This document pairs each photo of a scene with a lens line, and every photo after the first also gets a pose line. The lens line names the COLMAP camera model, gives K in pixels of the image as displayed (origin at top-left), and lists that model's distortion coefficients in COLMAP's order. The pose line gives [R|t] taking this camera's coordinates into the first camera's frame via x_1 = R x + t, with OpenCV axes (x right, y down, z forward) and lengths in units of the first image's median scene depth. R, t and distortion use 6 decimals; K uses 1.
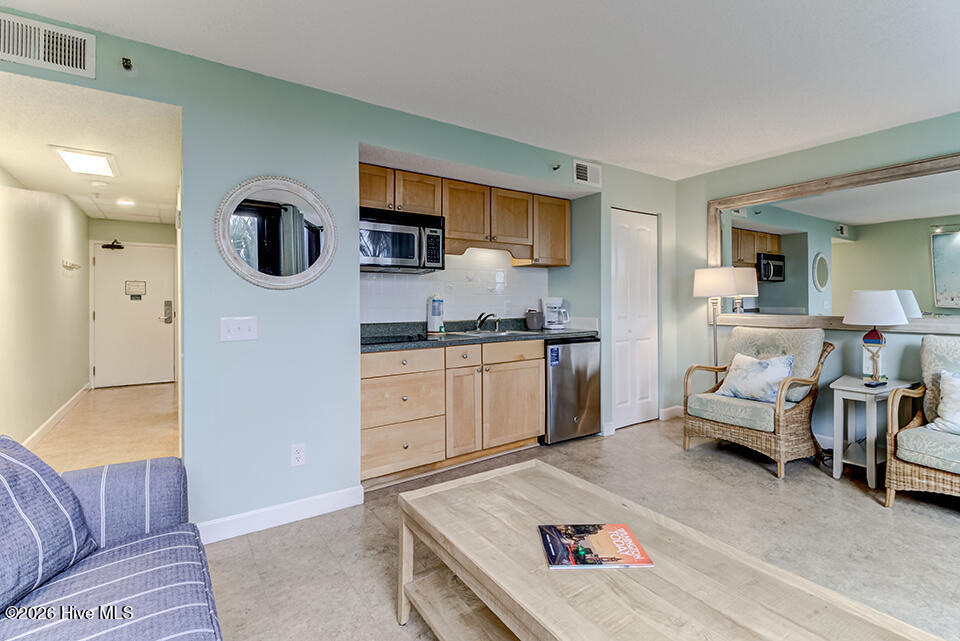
lens RADIAL K [[442.9, 0, 482.2], [0, 442.9, 300.6], [0, 0, 1]] dist [0.013703, -0.012432]
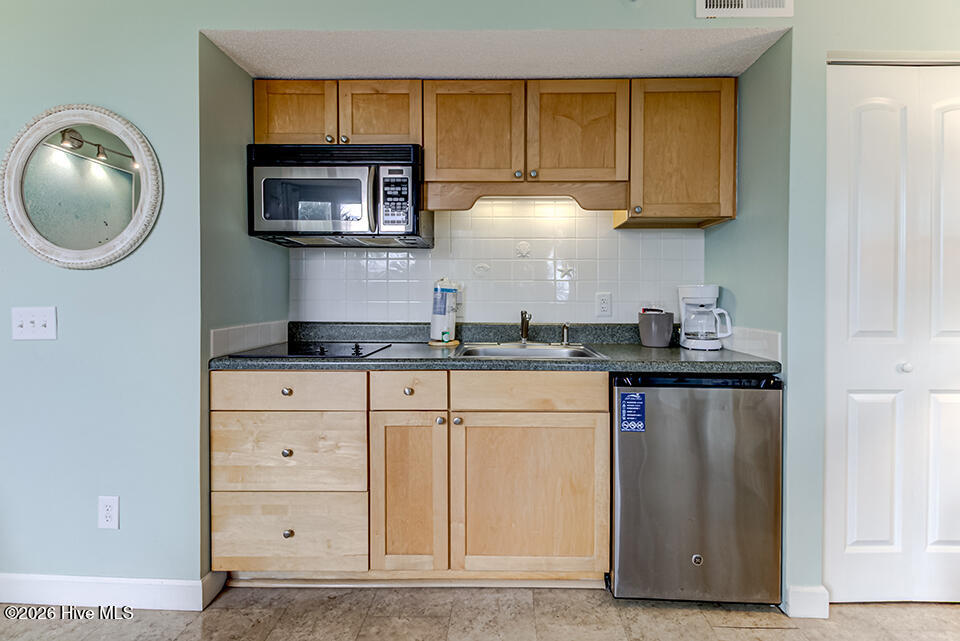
lens RADIAL K [[442.9, 0, 482.2], [0, 442.9, 300.6], [0, 0, 1]] dist [0.013703, -0.012432]
pose [[0.810475, 0.012472, -0.585640, 0.333575], [-0.006806, 0.999906, 0.011875, 0.008192], [0.585733, -0.005639, 0.810484, 0.590932]]
